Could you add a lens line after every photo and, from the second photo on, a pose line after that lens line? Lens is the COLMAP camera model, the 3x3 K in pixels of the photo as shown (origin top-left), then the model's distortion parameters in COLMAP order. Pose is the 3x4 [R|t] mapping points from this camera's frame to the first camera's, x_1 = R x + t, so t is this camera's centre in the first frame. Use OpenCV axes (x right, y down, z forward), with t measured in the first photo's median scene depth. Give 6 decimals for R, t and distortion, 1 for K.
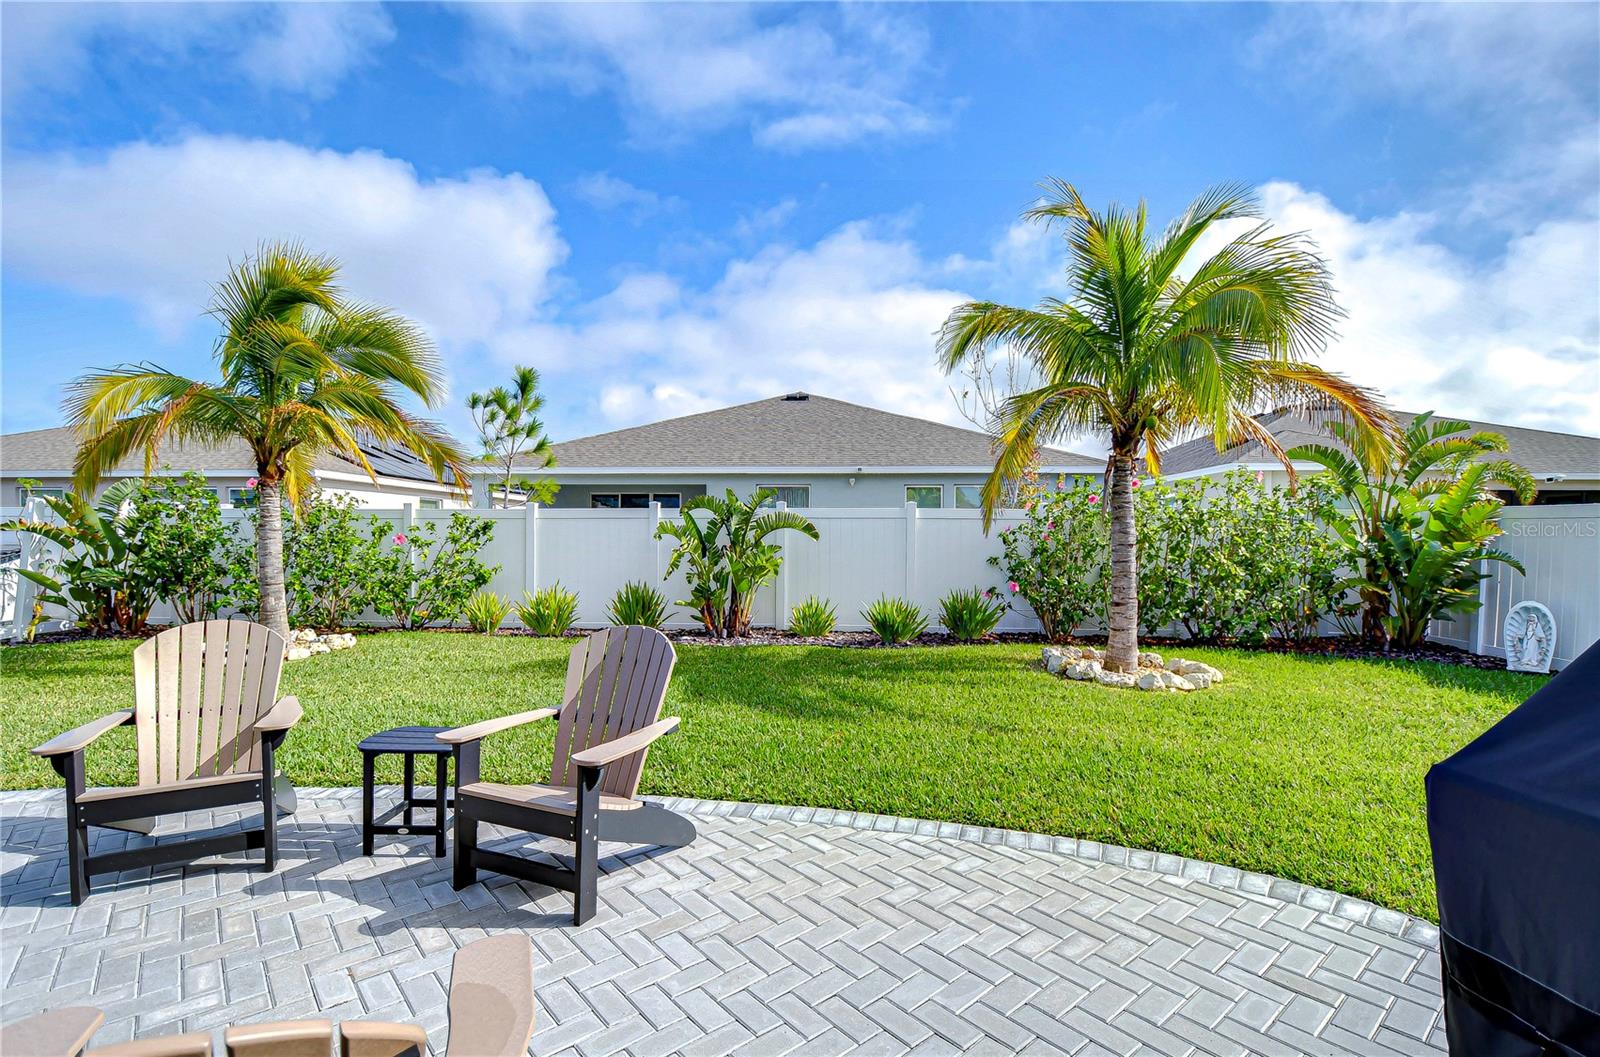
lens RADIAL K [[767.0, 0, 783.7], [0, 767.0, 566.0], [0, 0, 1]] dist [0.002812, 0.000042]
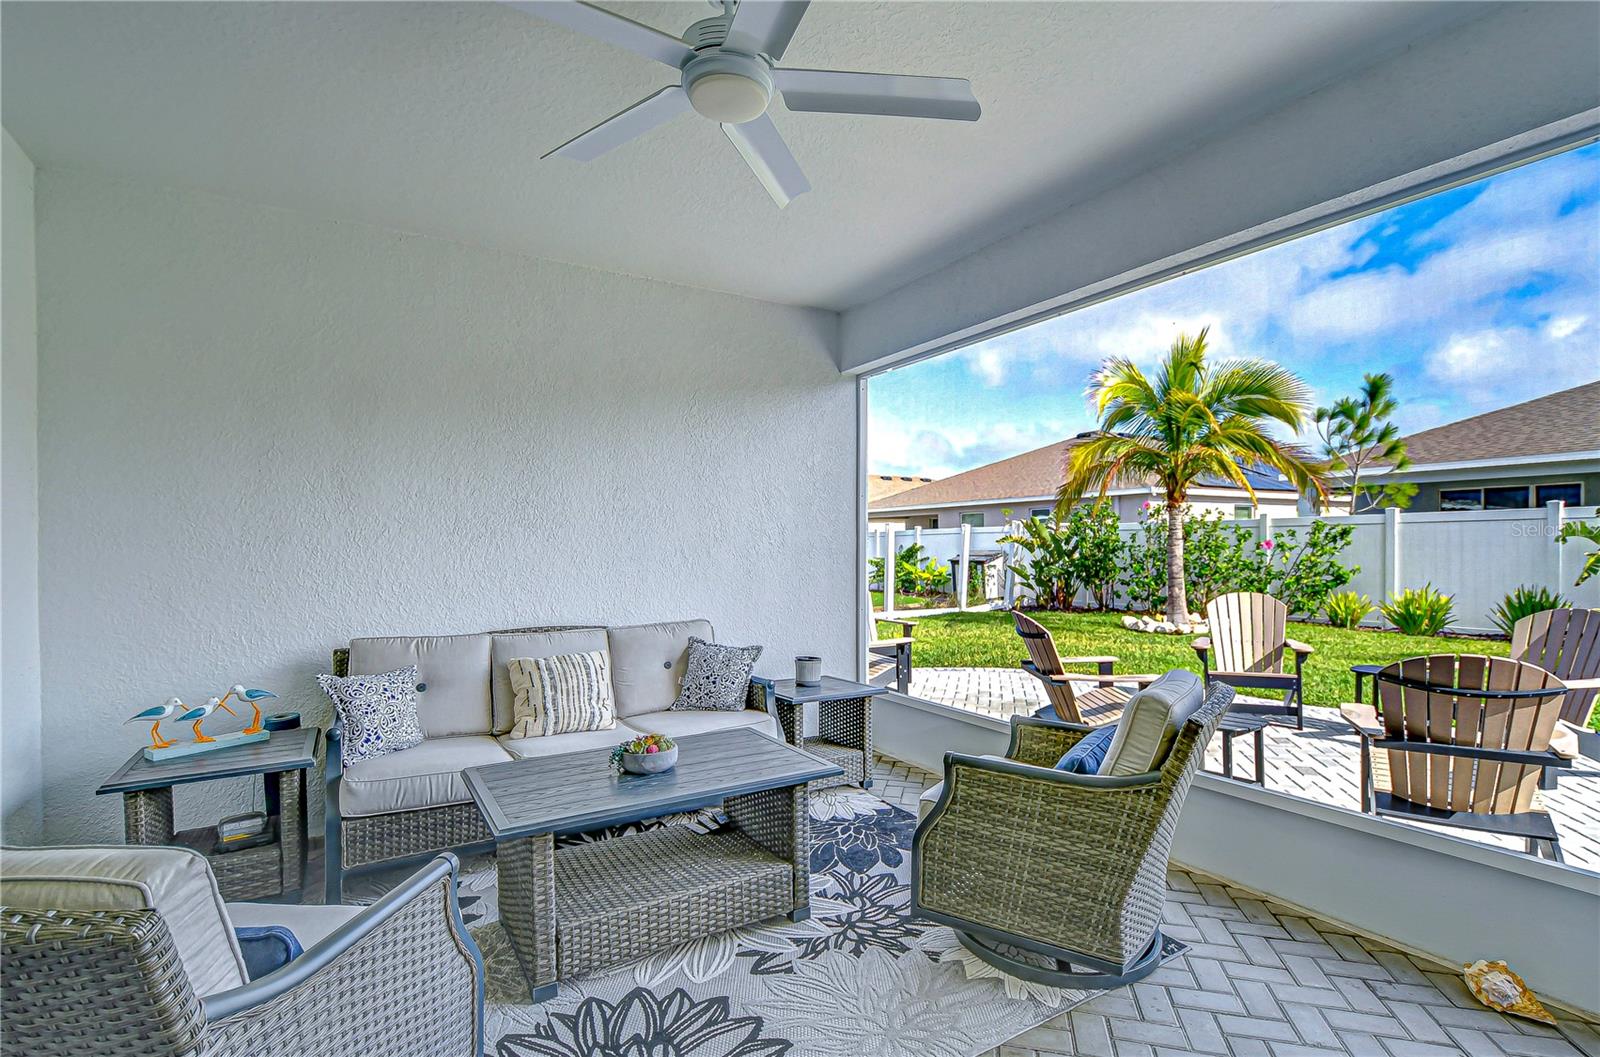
lens RADIAL K [[767.0, 0, 783.7], [0, 767.0, 566.0], [0, 0, 1]] dist [0.002812, 0.000042]
pose [[0.598938, 0.012858, -0.800692, 0.016932], [-0.017316, 0.999845, 0.003103, 0.008174], [0.800608, 0.012006, 0.599068, -0.336093]]
